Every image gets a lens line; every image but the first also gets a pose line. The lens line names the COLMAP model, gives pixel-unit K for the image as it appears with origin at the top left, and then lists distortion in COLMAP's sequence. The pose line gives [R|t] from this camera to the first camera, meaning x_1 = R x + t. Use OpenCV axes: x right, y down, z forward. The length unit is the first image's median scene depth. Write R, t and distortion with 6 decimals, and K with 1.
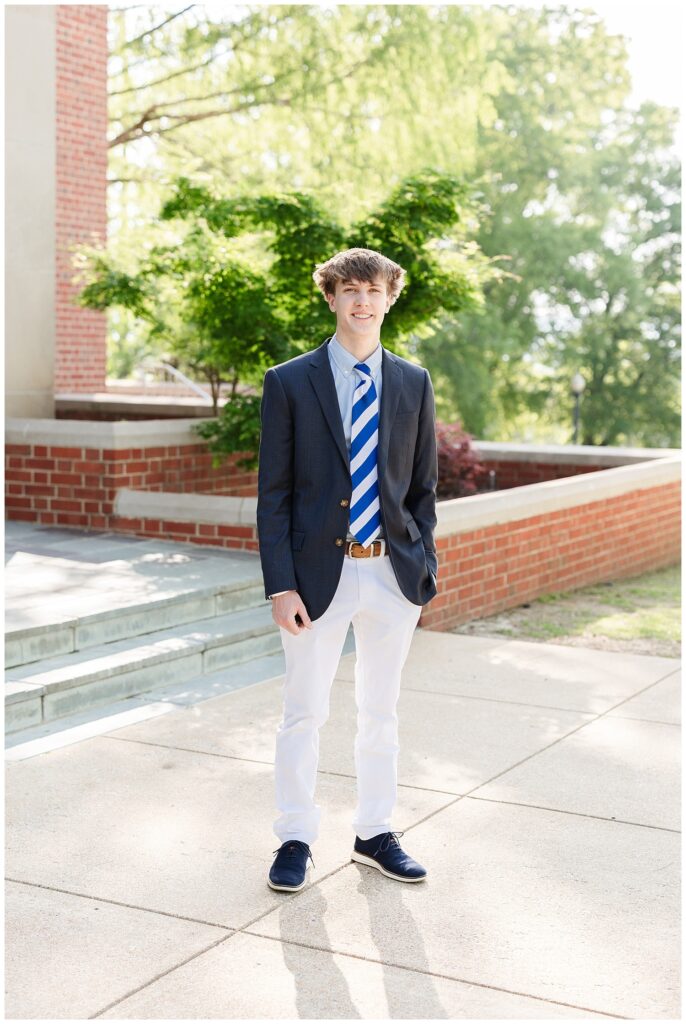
lens RADIAL K [[1531.2, 0, 345.2], [0, 1531.2, 546.4], [0, 0, 1]] dist [-0.005167, 0.074022]
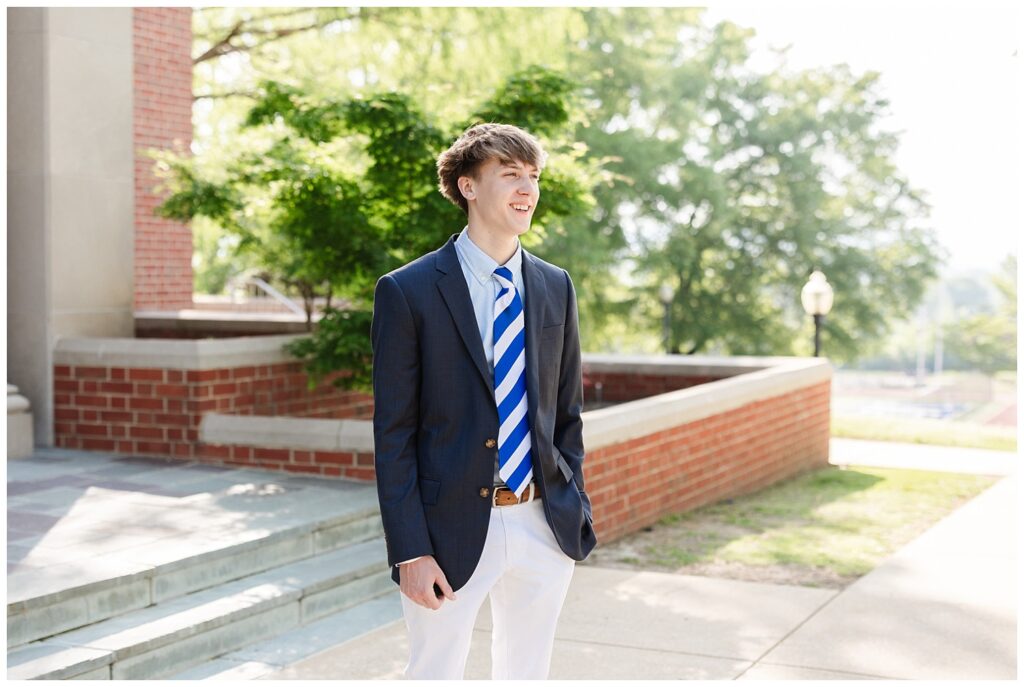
lens RADIAL K [[1464.7, 0, 512.4], [0, 1464.7, 363.0], [0, 0, 1]] dist [0.016115, 0.031038]
pose [[0.998315, -0.018923, 0.054846, -0.010965], [0.022237, 0.997923, -0.060453, -0.009783], [-0.053588, 0.061571, 0.996663, 0.107749]]
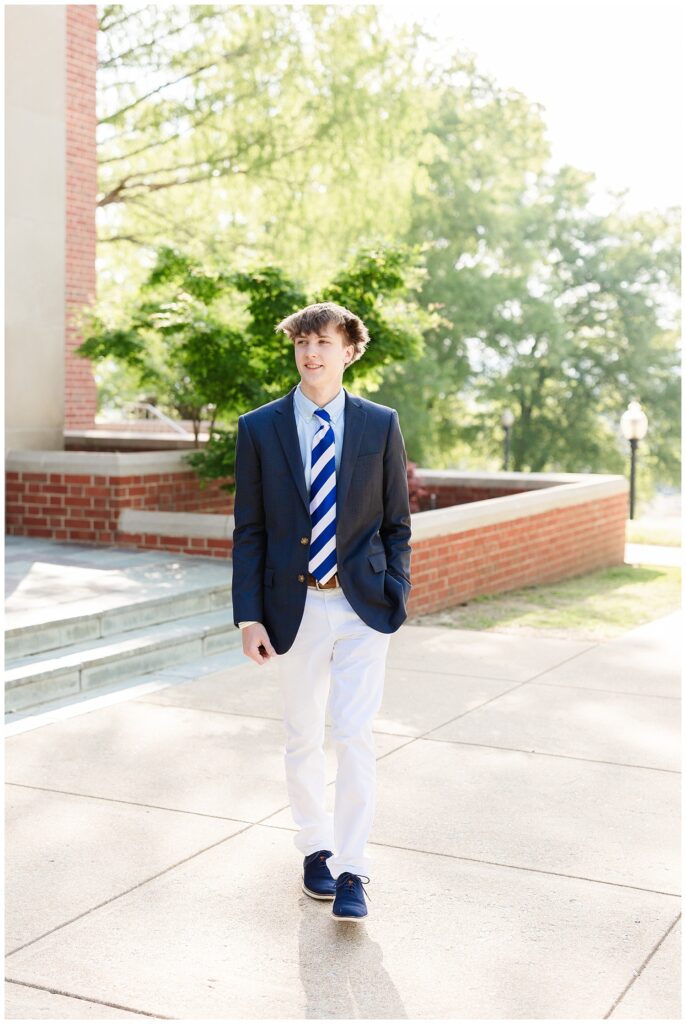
lens RADIAL K [[1464.7, 0, 340.8], [0, 1464.7, 511.7], [0, 0, 1]] dist [0.016115, 0.031038]
pose [[0.999339, -0.009006, 0.035229, -0.016987], [0.010529, 0.999006, -0.043307, 0.014576], [-0.034804, 0.043649, 0.998441, -0.136996]]
